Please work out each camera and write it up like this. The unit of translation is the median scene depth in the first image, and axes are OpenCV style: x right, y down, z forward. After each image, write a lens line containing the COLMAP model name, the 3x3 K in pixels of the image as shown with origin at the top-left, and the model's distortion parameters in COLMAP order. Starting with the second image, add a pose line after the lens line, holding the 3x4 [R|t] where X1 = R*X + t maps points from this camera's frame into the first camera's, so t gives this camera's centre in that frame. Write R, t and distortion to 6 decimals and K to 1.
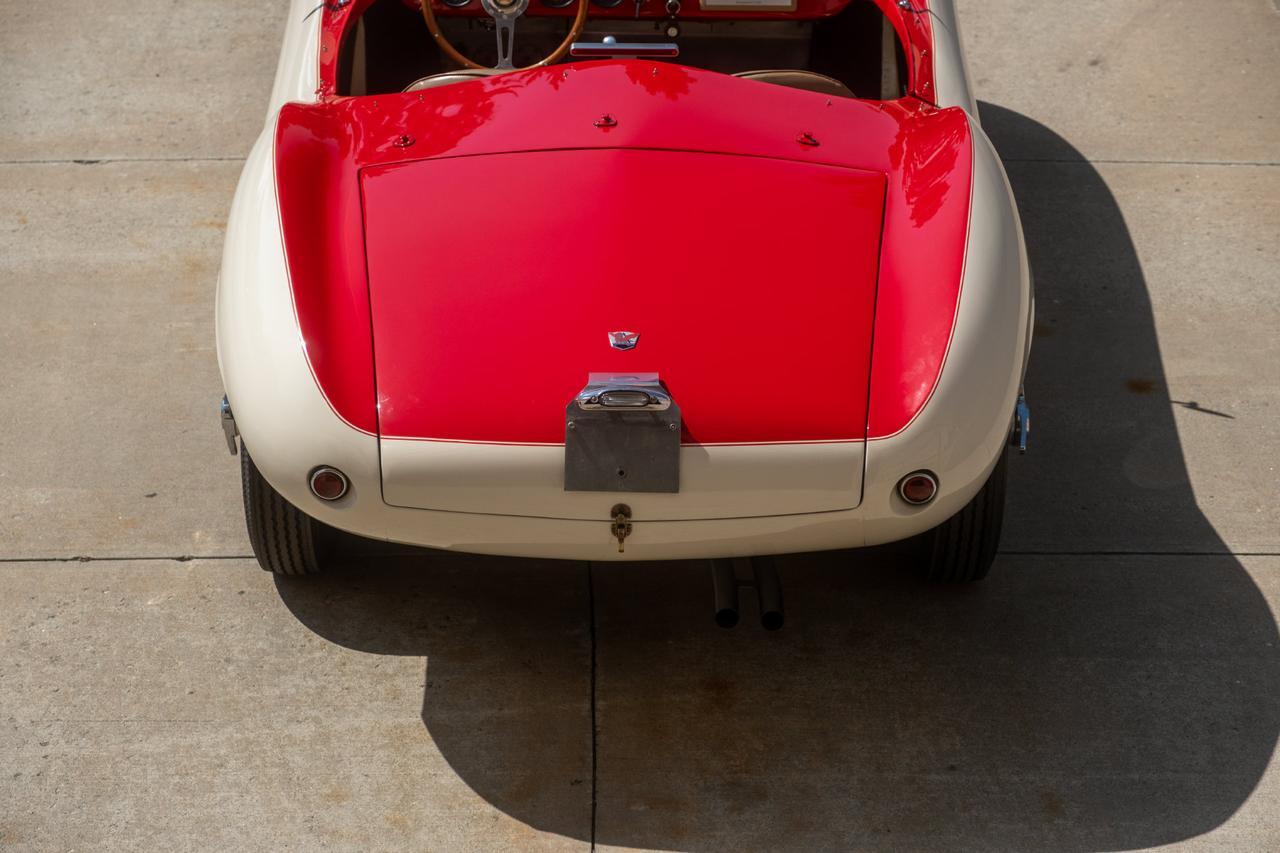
lens RADIAL K [[3084.0, 0, 621.8], [0, 3084.0, 359.2], [0, 0, 1]] dist [0.052491, 0.000000]
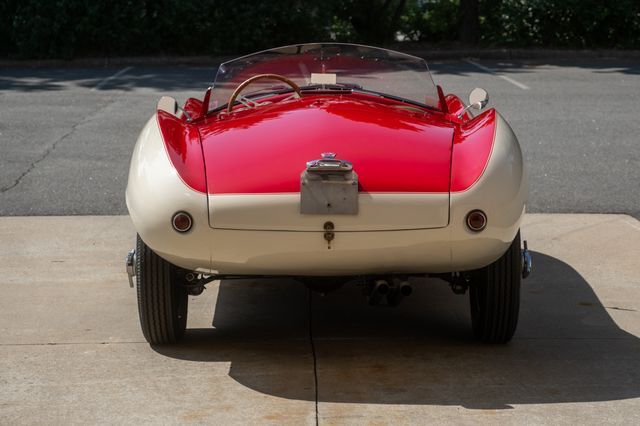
lens RADIAL K [[1542.0, 0, 338.9], [0, 1542.0, 232.7], [0, 0, 1]] dist [0.052491, 0.000000]
pose [[0.999797, -0.011499, 0.016540, -0.009962], [0.016156, 0.948137, -0.317452, 0.356286], [-0.012032, 0.317655, 0.948130, 0.055262]]
